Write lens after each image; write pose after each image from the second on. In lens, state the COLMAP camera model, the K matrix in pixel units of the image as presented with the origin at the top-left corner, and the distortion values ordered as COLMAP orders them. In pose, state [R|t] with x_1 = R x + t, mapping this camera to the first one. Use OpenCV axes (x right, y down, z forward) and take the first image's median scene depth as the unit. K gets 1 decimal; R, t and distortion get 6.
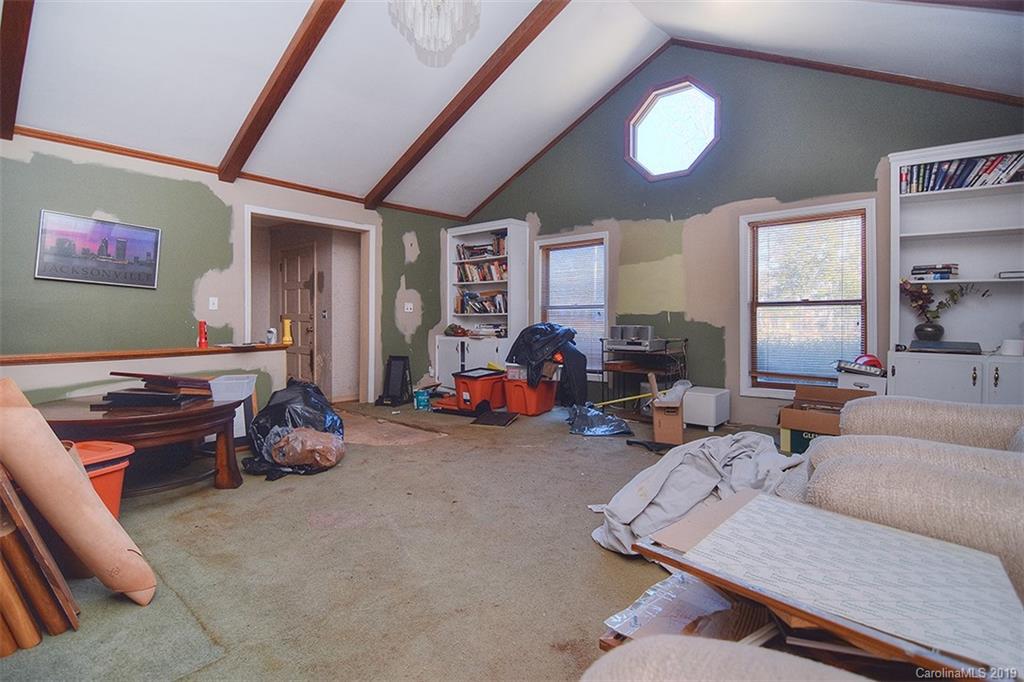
lens RADIAL K [[503.7, 0, 507.5], [0, 503.7, 337.1], [0, 0, 1]] dist [-0.000137, -0.012893]
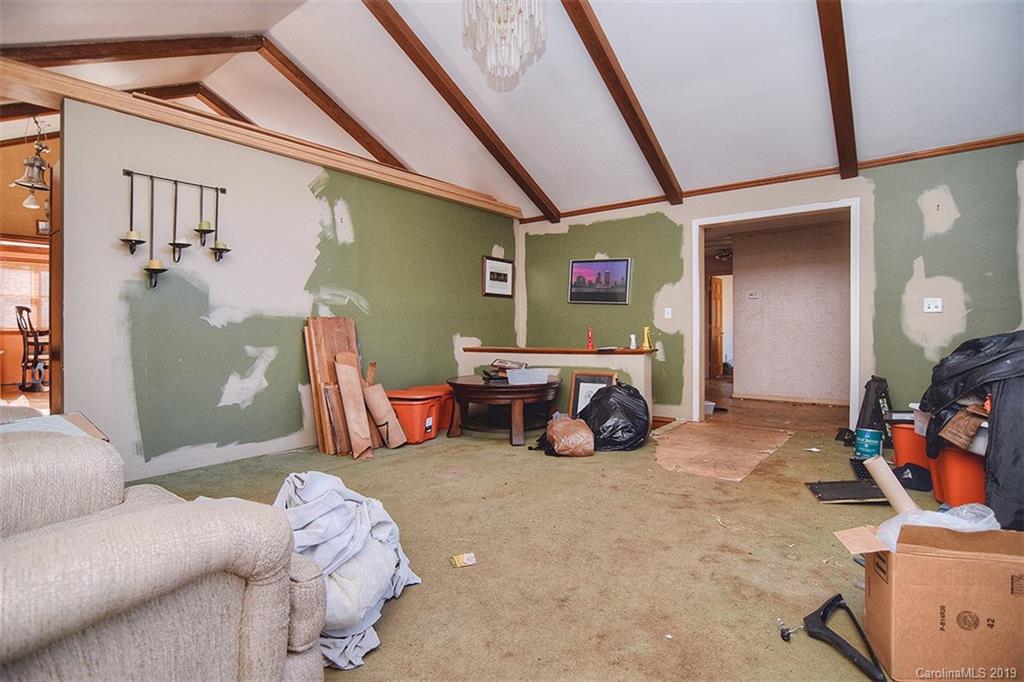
lens RADIAL K [[503.7, 0, 507.5], [0, 503.7, 337.1], [0, 0, 1]] dist [-0.000137, -0.012893]
pose [[0.051173, 0.013271, -0.998602, 0.561137], [-0.026532, 0.999577, 0.011924, -0.015510], [0.998337, 0.025884, 0.051504, 0.579007]]
